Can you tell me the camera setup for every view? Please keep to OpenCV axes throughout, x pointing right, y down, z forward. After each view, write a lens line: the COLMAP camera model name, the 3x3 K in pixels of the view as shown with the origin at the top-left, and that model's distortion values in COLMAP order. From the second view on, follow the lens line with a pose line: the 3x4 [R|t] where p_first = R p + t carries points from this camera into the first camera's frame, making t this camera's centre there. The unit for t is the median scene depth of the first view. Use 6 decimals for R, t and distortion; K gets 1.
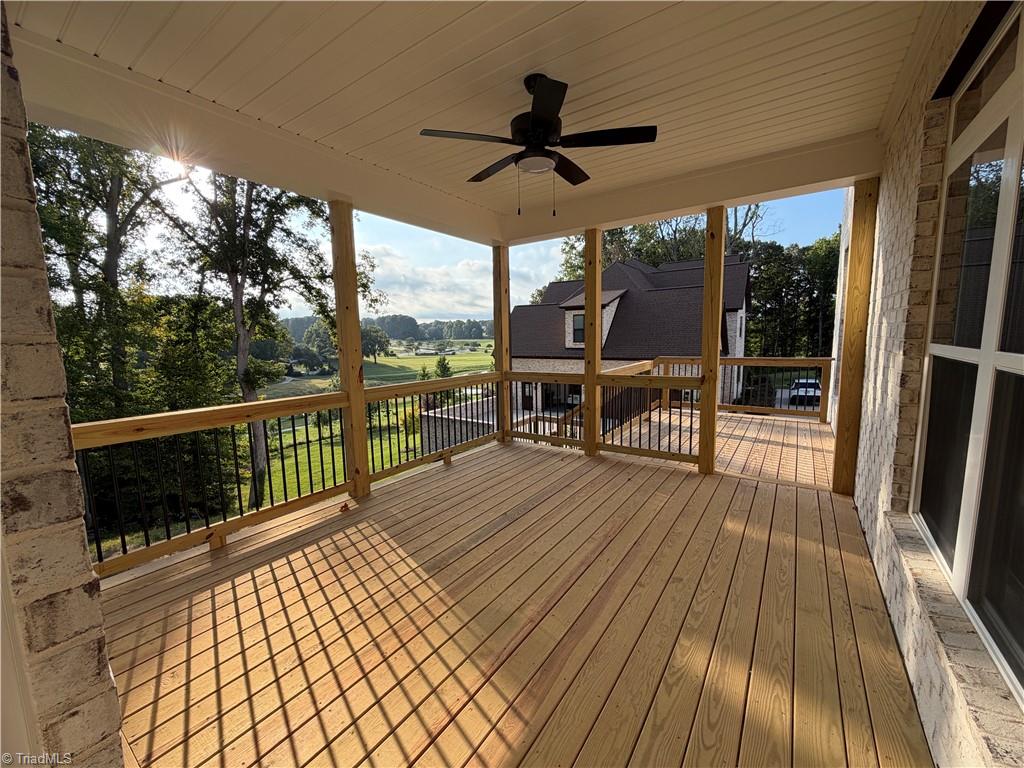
lens RADIAL K [[409.5, 0, 510.8], [0, 409.5, 385.2], [0, 0, 1]] dist [-0.002213, -0.000417]
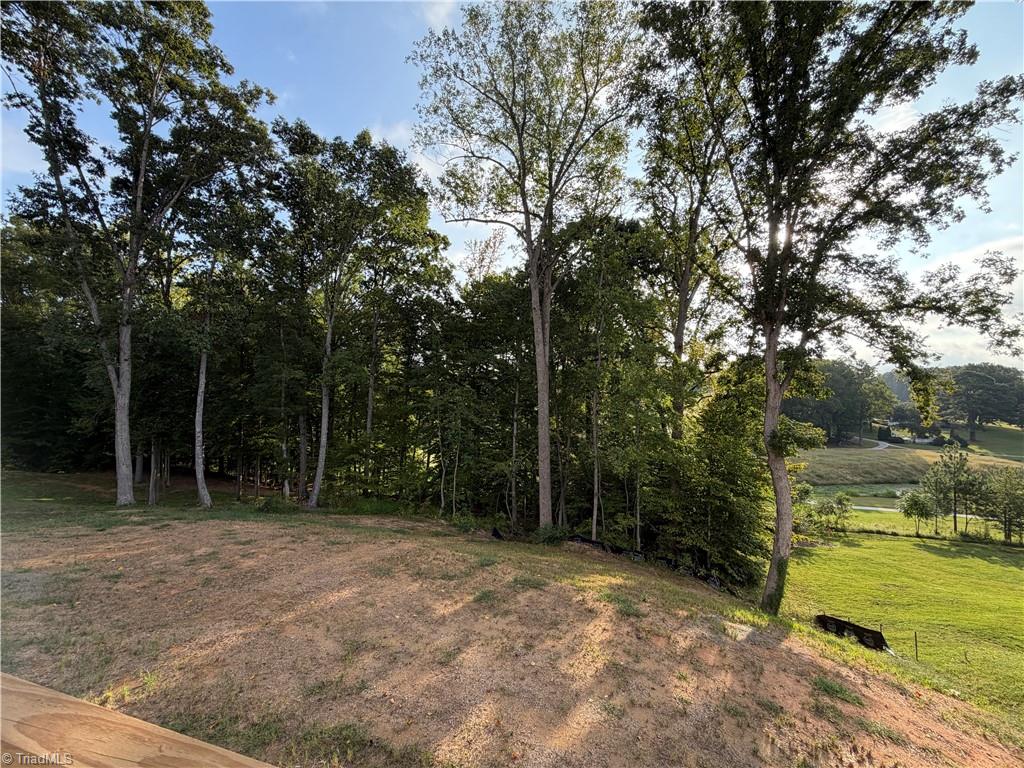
lens RADIAL K [[409.5, 0, 505.3], [0, 409.5, 384.3], [0, 0, 1]] dist [-0.002213, -0.000417]
pose [[0.310723, -0.004031, -0.950492, -0.015191], [-0.125723, 0.991030, -0.045303, -0.023788], [0.942149, 0.133576, 0.307429, 0.182738]]
